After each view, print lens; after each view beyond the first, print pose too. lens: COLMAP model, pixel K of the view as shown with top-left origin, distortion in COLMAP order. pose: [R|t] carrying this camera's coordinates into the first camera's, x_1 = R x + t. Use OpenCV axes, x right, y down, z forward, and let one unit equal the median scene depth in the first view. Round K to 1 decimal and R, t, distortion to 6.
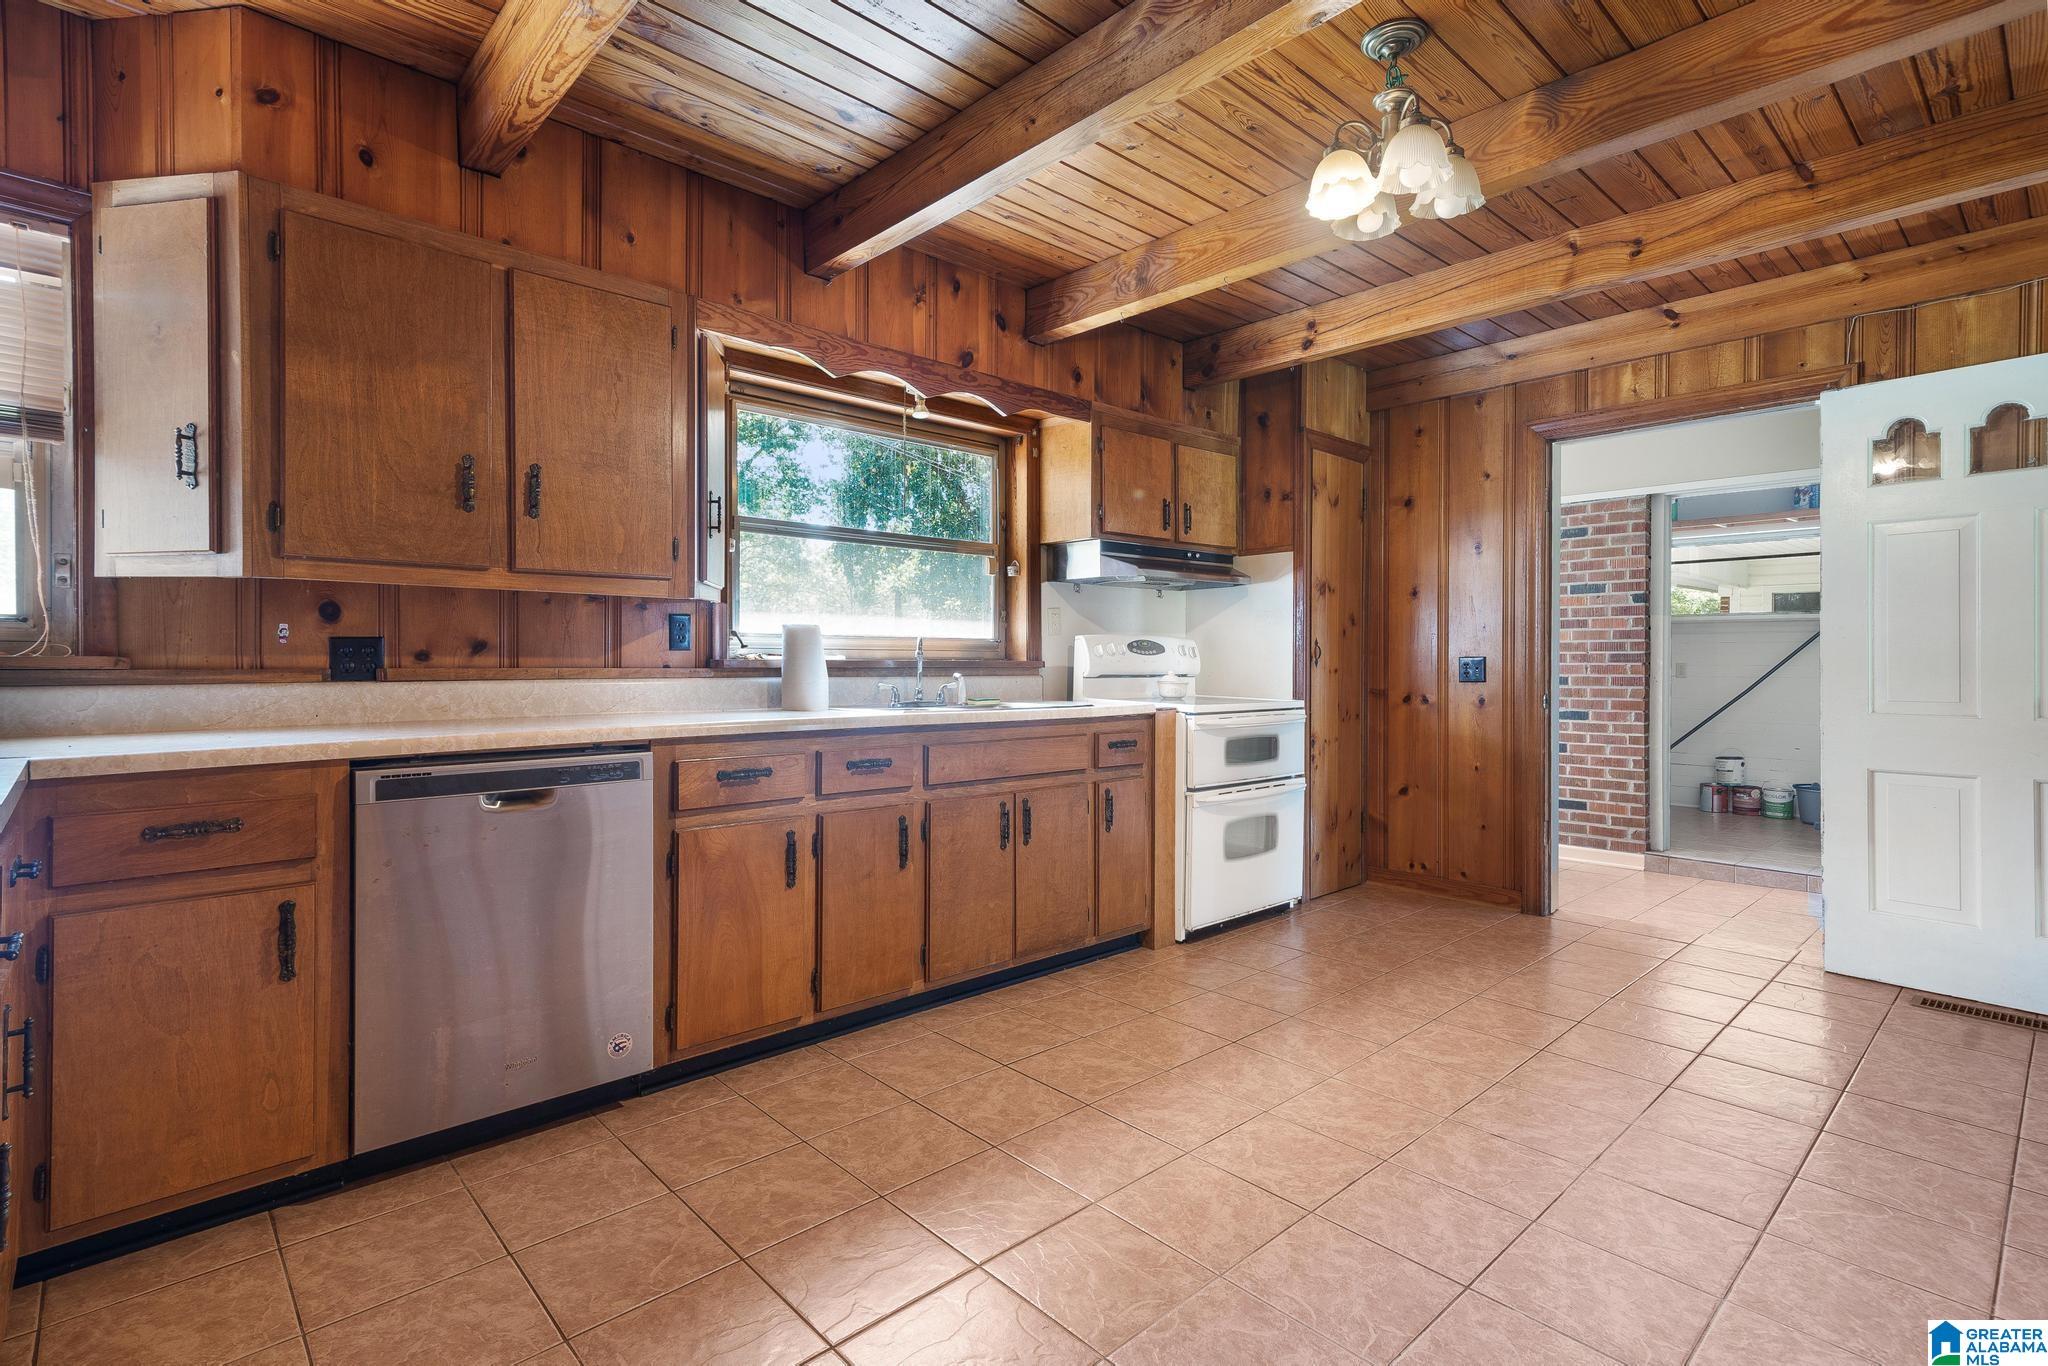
lens RADIAL K [[966.2, 0, 1023.4], [0, 966.2, 656.1], [0, 0, 1]] dist [0.013543, 0.001418]
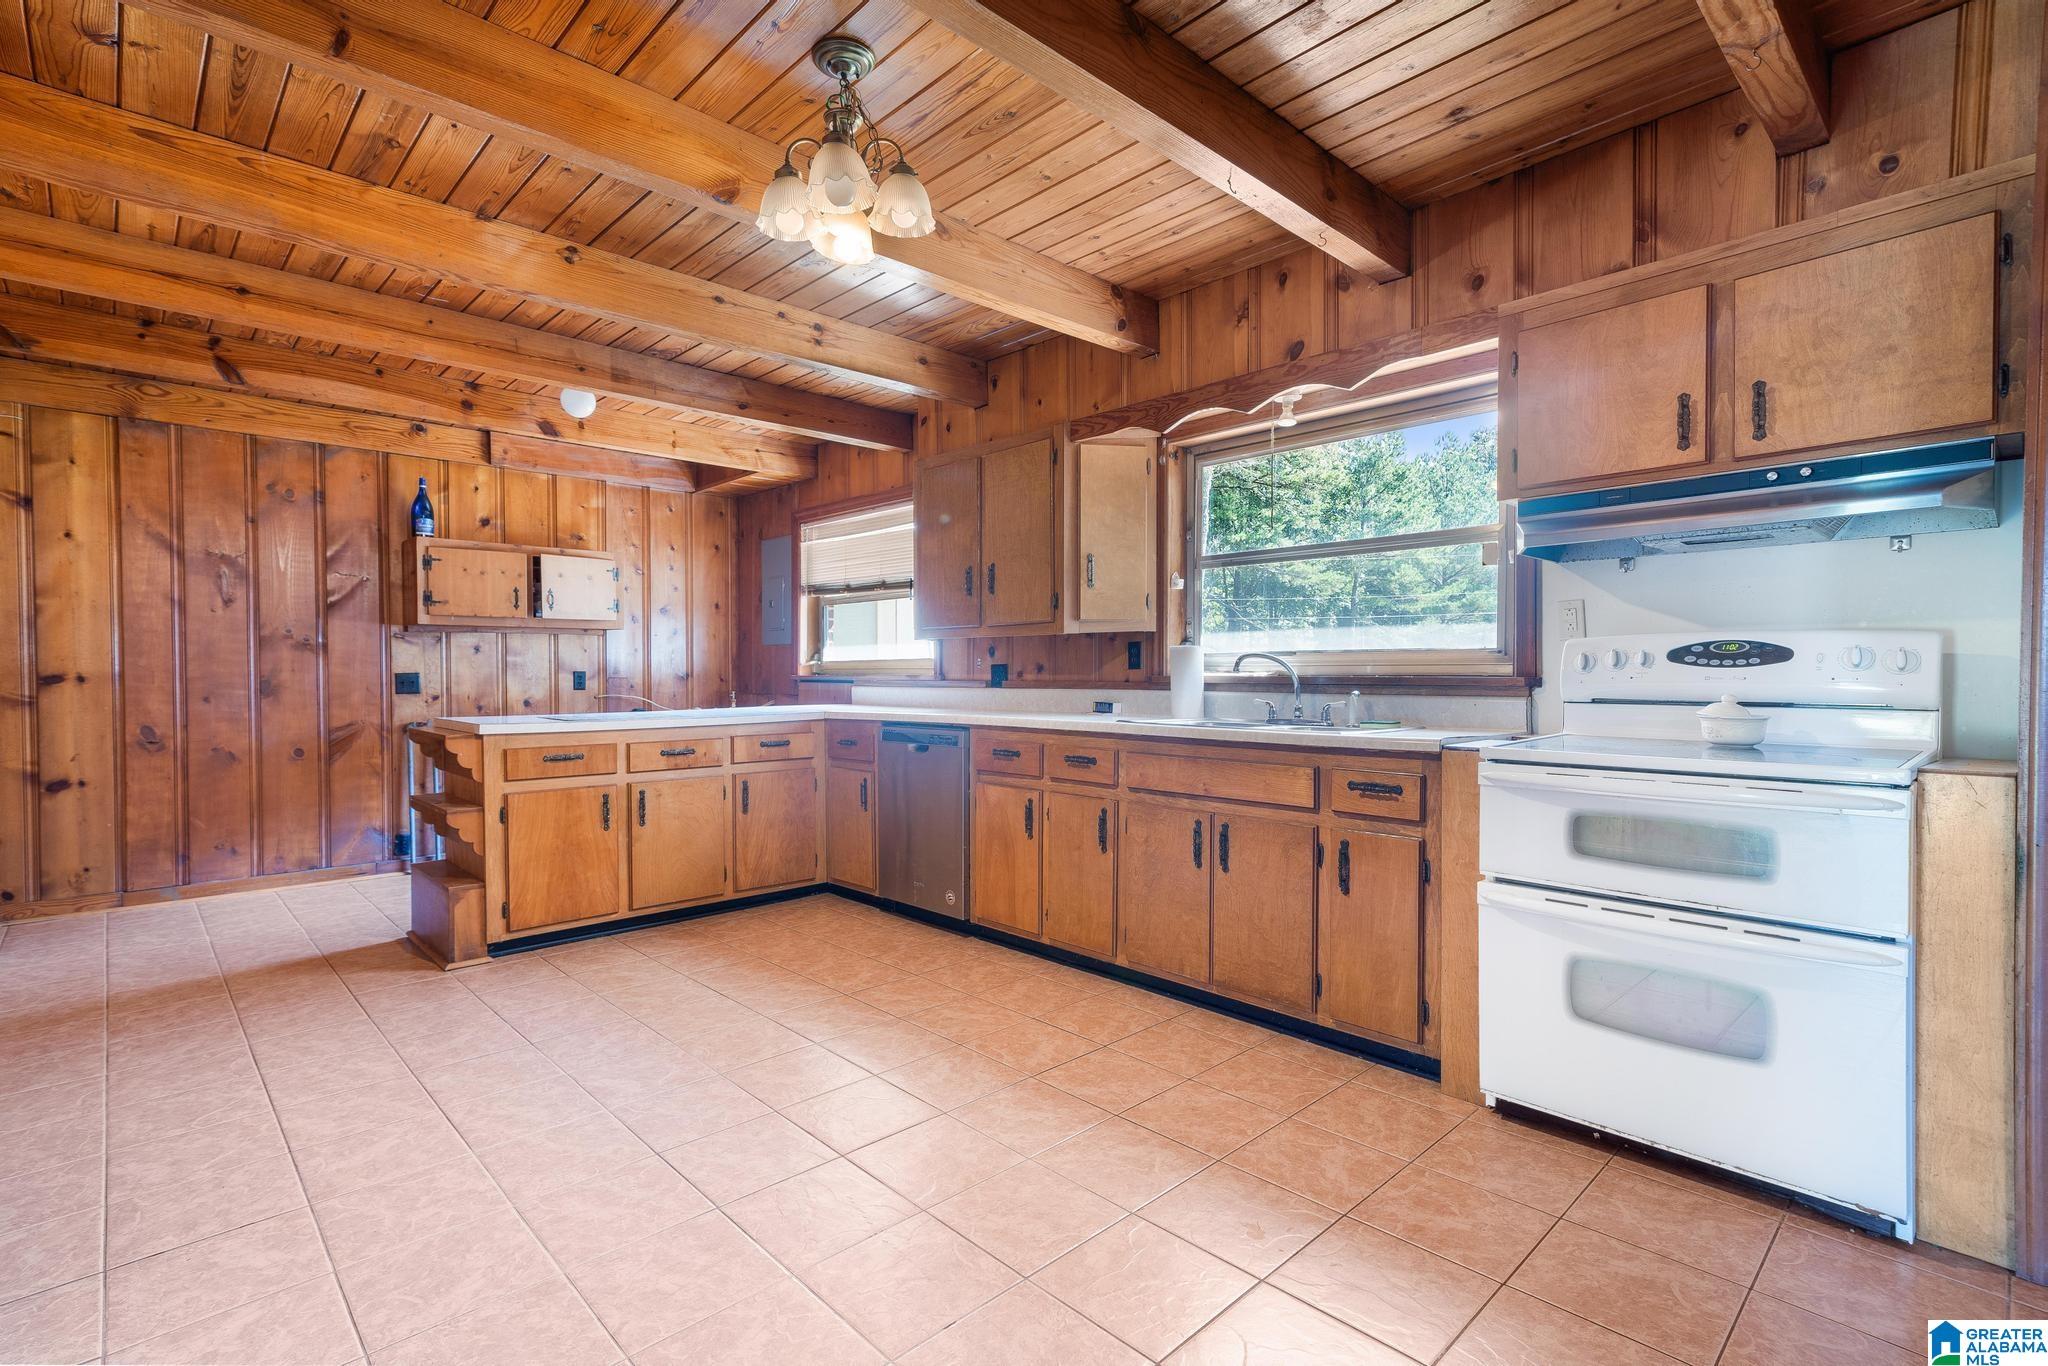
lens RADIAL K [[966.2, 0, 1024.8], [0, 966.2, 690.6], [0, 0, 1]] dist [0.013543, 0.001418]
pose [[0.018330, 0.015285, -0.999715, 0.984458], [0.005373, 0.999867, 0.015386, 0.002219], [0.999818, -0.005653, 0.018246, 0.822412]]
